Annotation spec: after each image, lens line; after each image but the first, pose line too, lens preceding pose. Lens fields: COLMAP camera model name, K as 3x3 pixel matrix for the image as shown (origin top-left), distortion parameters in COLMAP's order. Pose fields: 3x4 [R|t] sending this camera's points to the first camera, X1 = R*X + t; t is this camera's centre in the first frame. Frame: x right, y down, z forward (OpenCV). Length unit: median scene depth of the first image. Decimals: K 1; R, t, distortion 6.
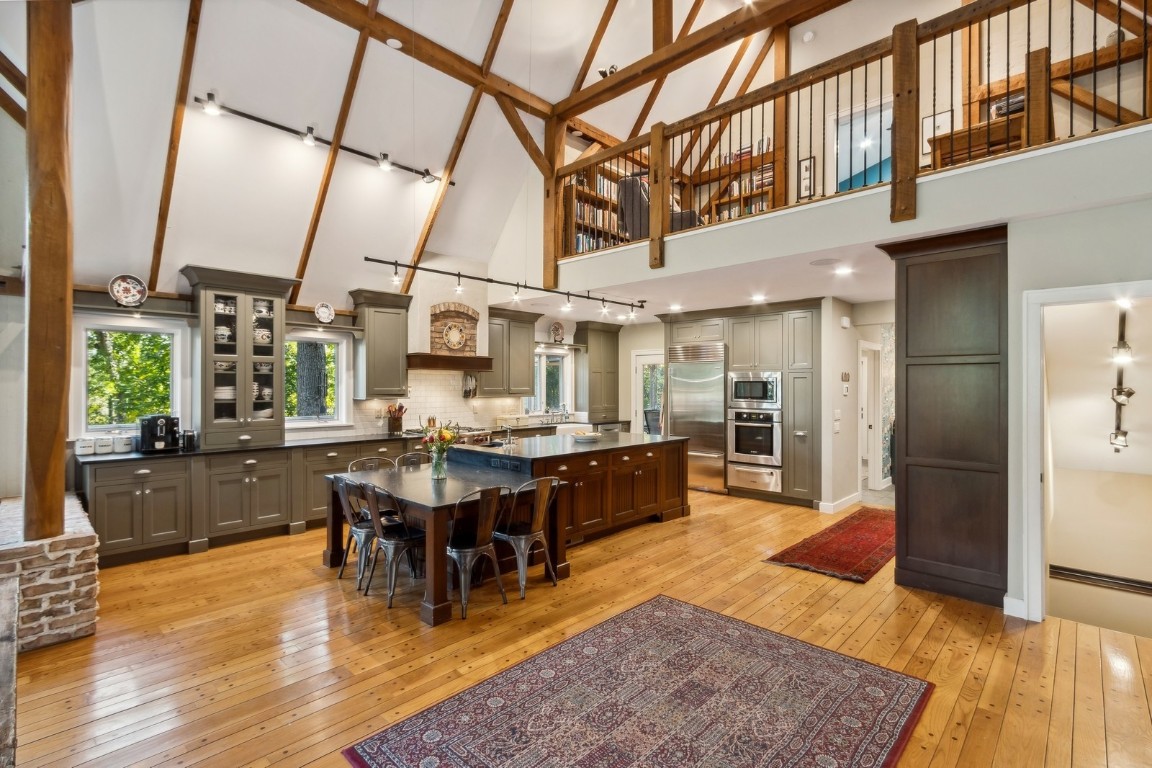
lens RADIAL K [[533.6, 0, 577.1], [0, 533.6, 383.7], [0, 0, 1]] dist [-0.002397, -0.000008]
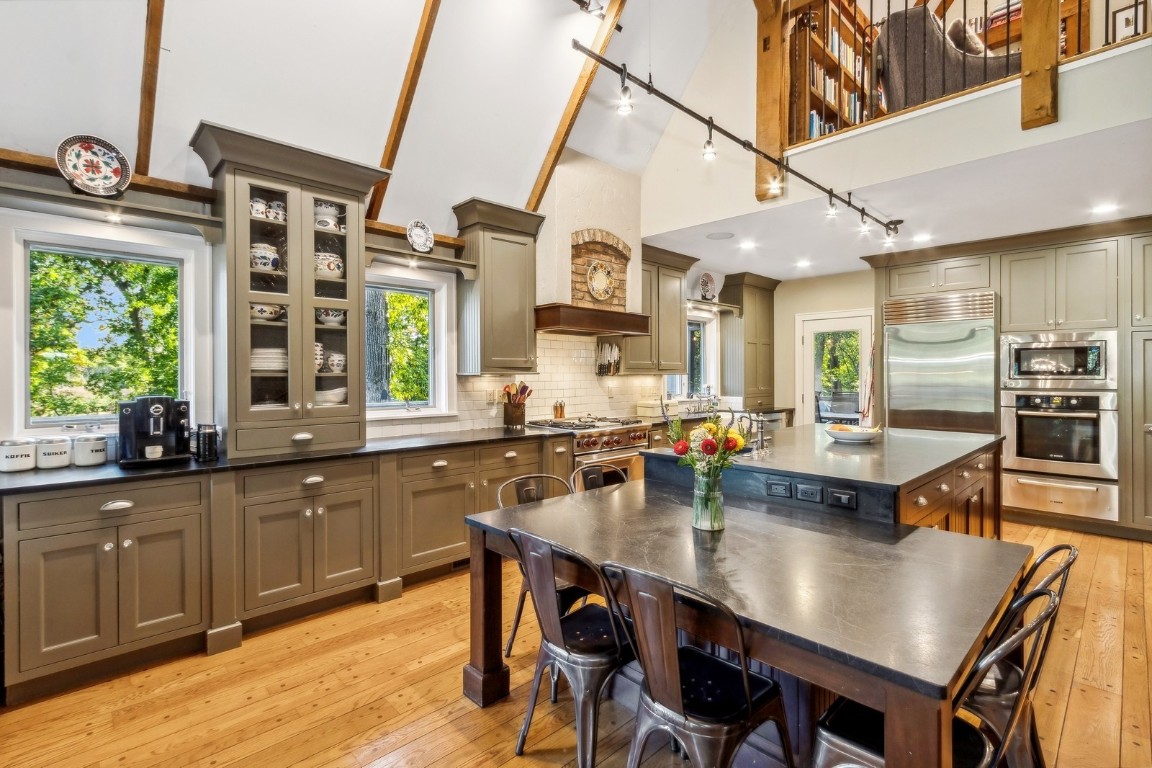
lens RADIAL K [[533.6, 0, 577.6], [0, 533.6, 376.0], [0, 0, 1]] dist [-0.002397, -0.000008]
pose [[0.998764, -0.003049, -0.049618, -0.268443], [0.003390, 0.999971, 0.006779, 0.029263], [0.049596, -0.006938, 0.998745, 0.396193]]
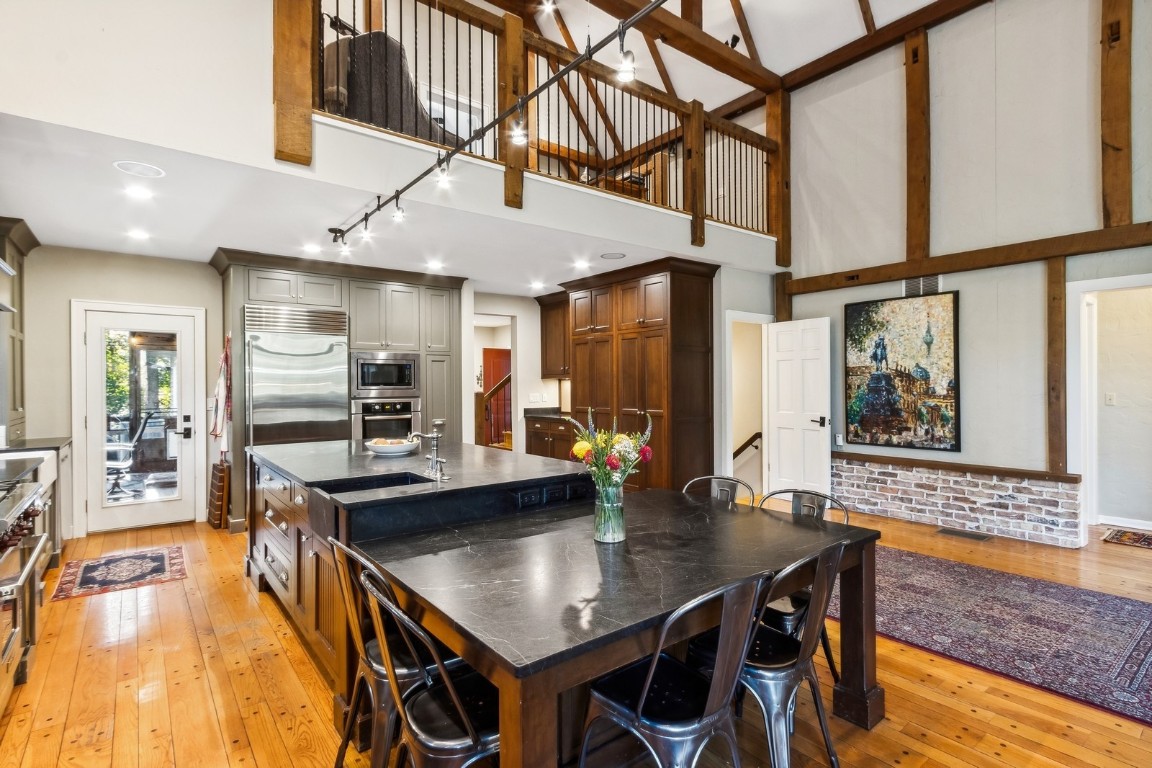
lens RADIAL K [[554.5, 0, 579.0], [0, 554.5, 384.3], [0, 0, 1]] dist [0.001926, -0.000492]
pose [[0.140345, -0.006667, 0.990080, -0.564749], [0.002261, 0.999977, 0.006413, 0.026886], [-0.990100, 0.001339, 0.140356, 0.731181]]
